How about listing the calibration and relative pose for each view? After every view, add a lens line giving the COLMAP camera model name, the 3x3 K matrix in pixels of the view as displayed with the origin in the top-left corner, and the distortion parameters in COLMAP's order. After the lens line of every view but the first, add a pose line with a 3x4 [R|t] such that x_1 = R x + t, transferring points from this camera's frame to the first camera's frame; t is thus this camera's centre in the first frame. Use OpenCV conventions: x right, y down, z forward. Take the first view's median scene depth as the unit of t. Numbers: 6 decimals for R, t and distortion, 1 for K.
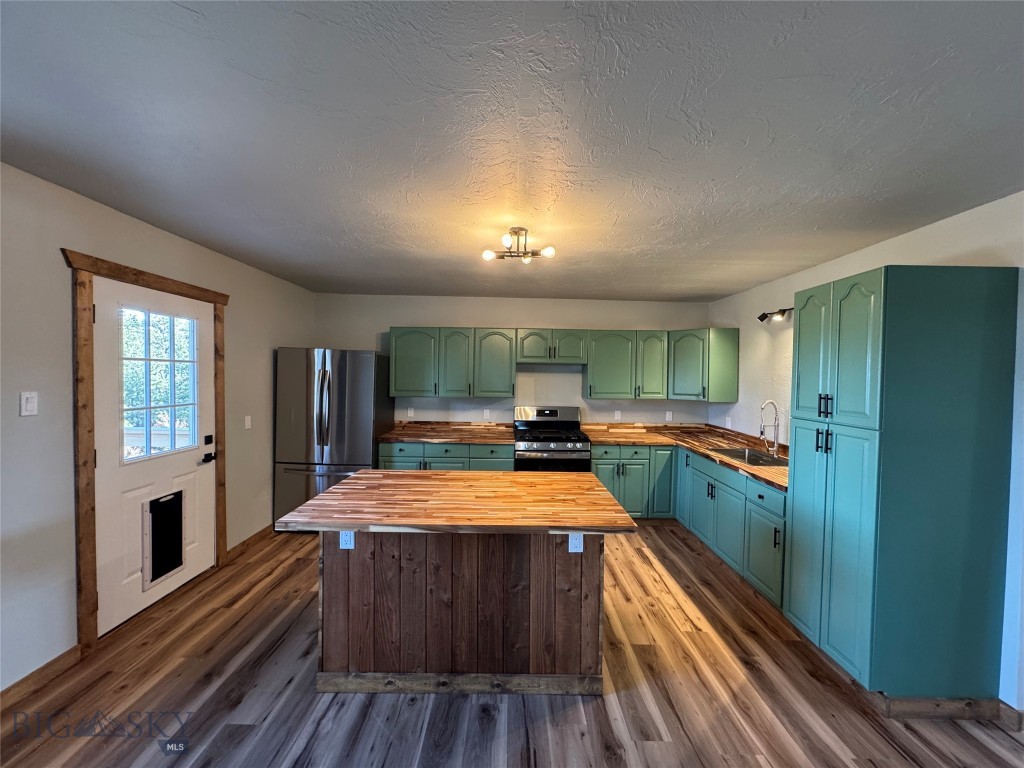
lens RADIAL K [[407.2, 0, 513.2], [0, 407.2, 385.0], [0, 0, 1]] dist [-0.003950, 0.000539]
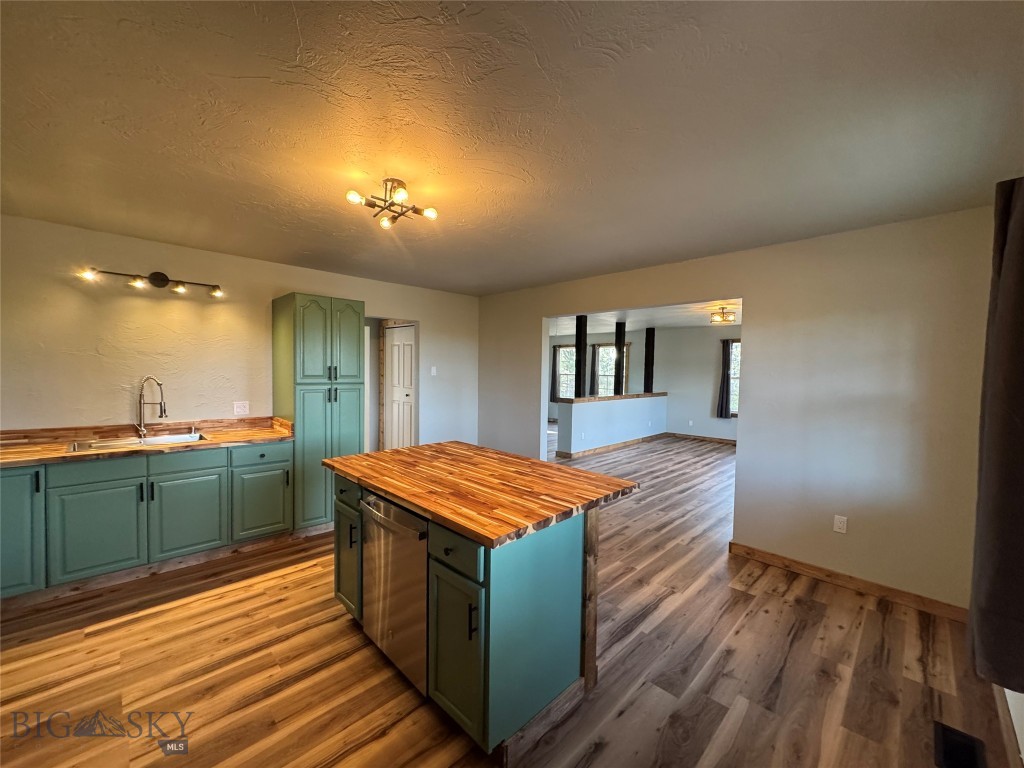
lens RADIAL K [[407.2, 0, 511.8], [0, 407.2, 386.3], [0, 0, 1]] dist [-0.003950, 0.000539]
pose [[-0.701071, -0.056709, 0.710833, -0.675260], [-0.012656, 0.997665, 0.067110, -0.011712], [-0.712979, 0.038053, -0.700152, 1.224740]]
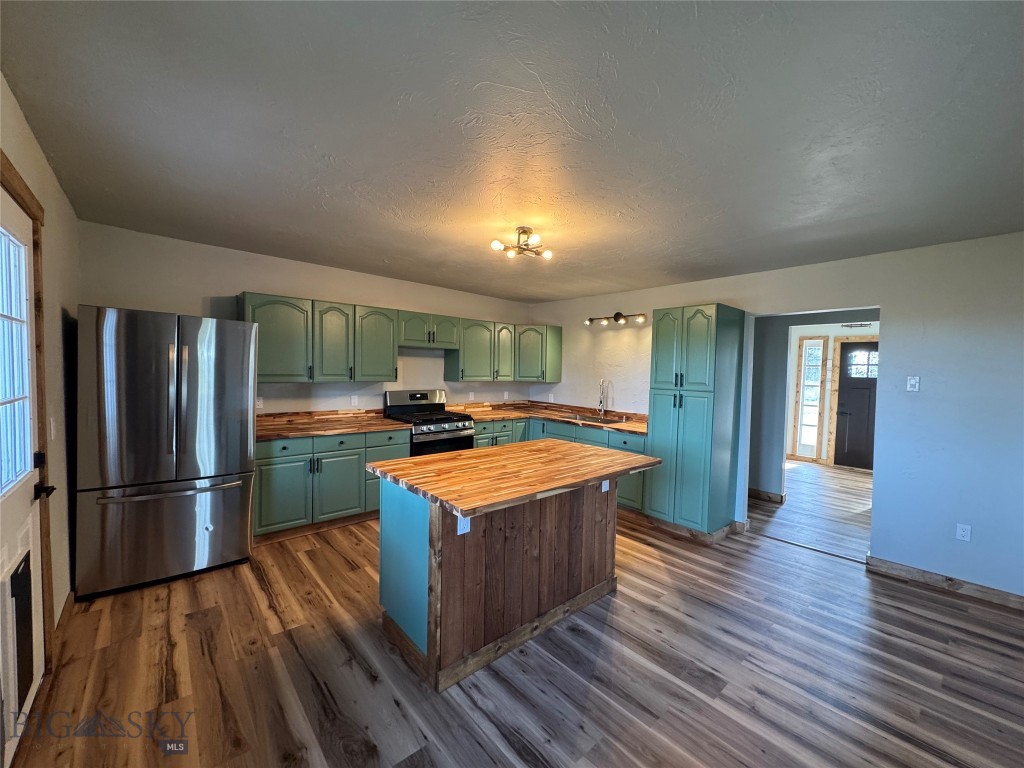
lens RADIAL K [[407.2, 0, 513.3], [0, 407.2, 386.1], [0, 0, 1]] dist [-0.003950, 0.000539]
pose [[0.752023, -0.023494, 0.658719, -0.648124], [0.000675, 0.999392, 0.034873, 0.012352], [-0.659137, -0.025781, 0.751581, 0.138075]]
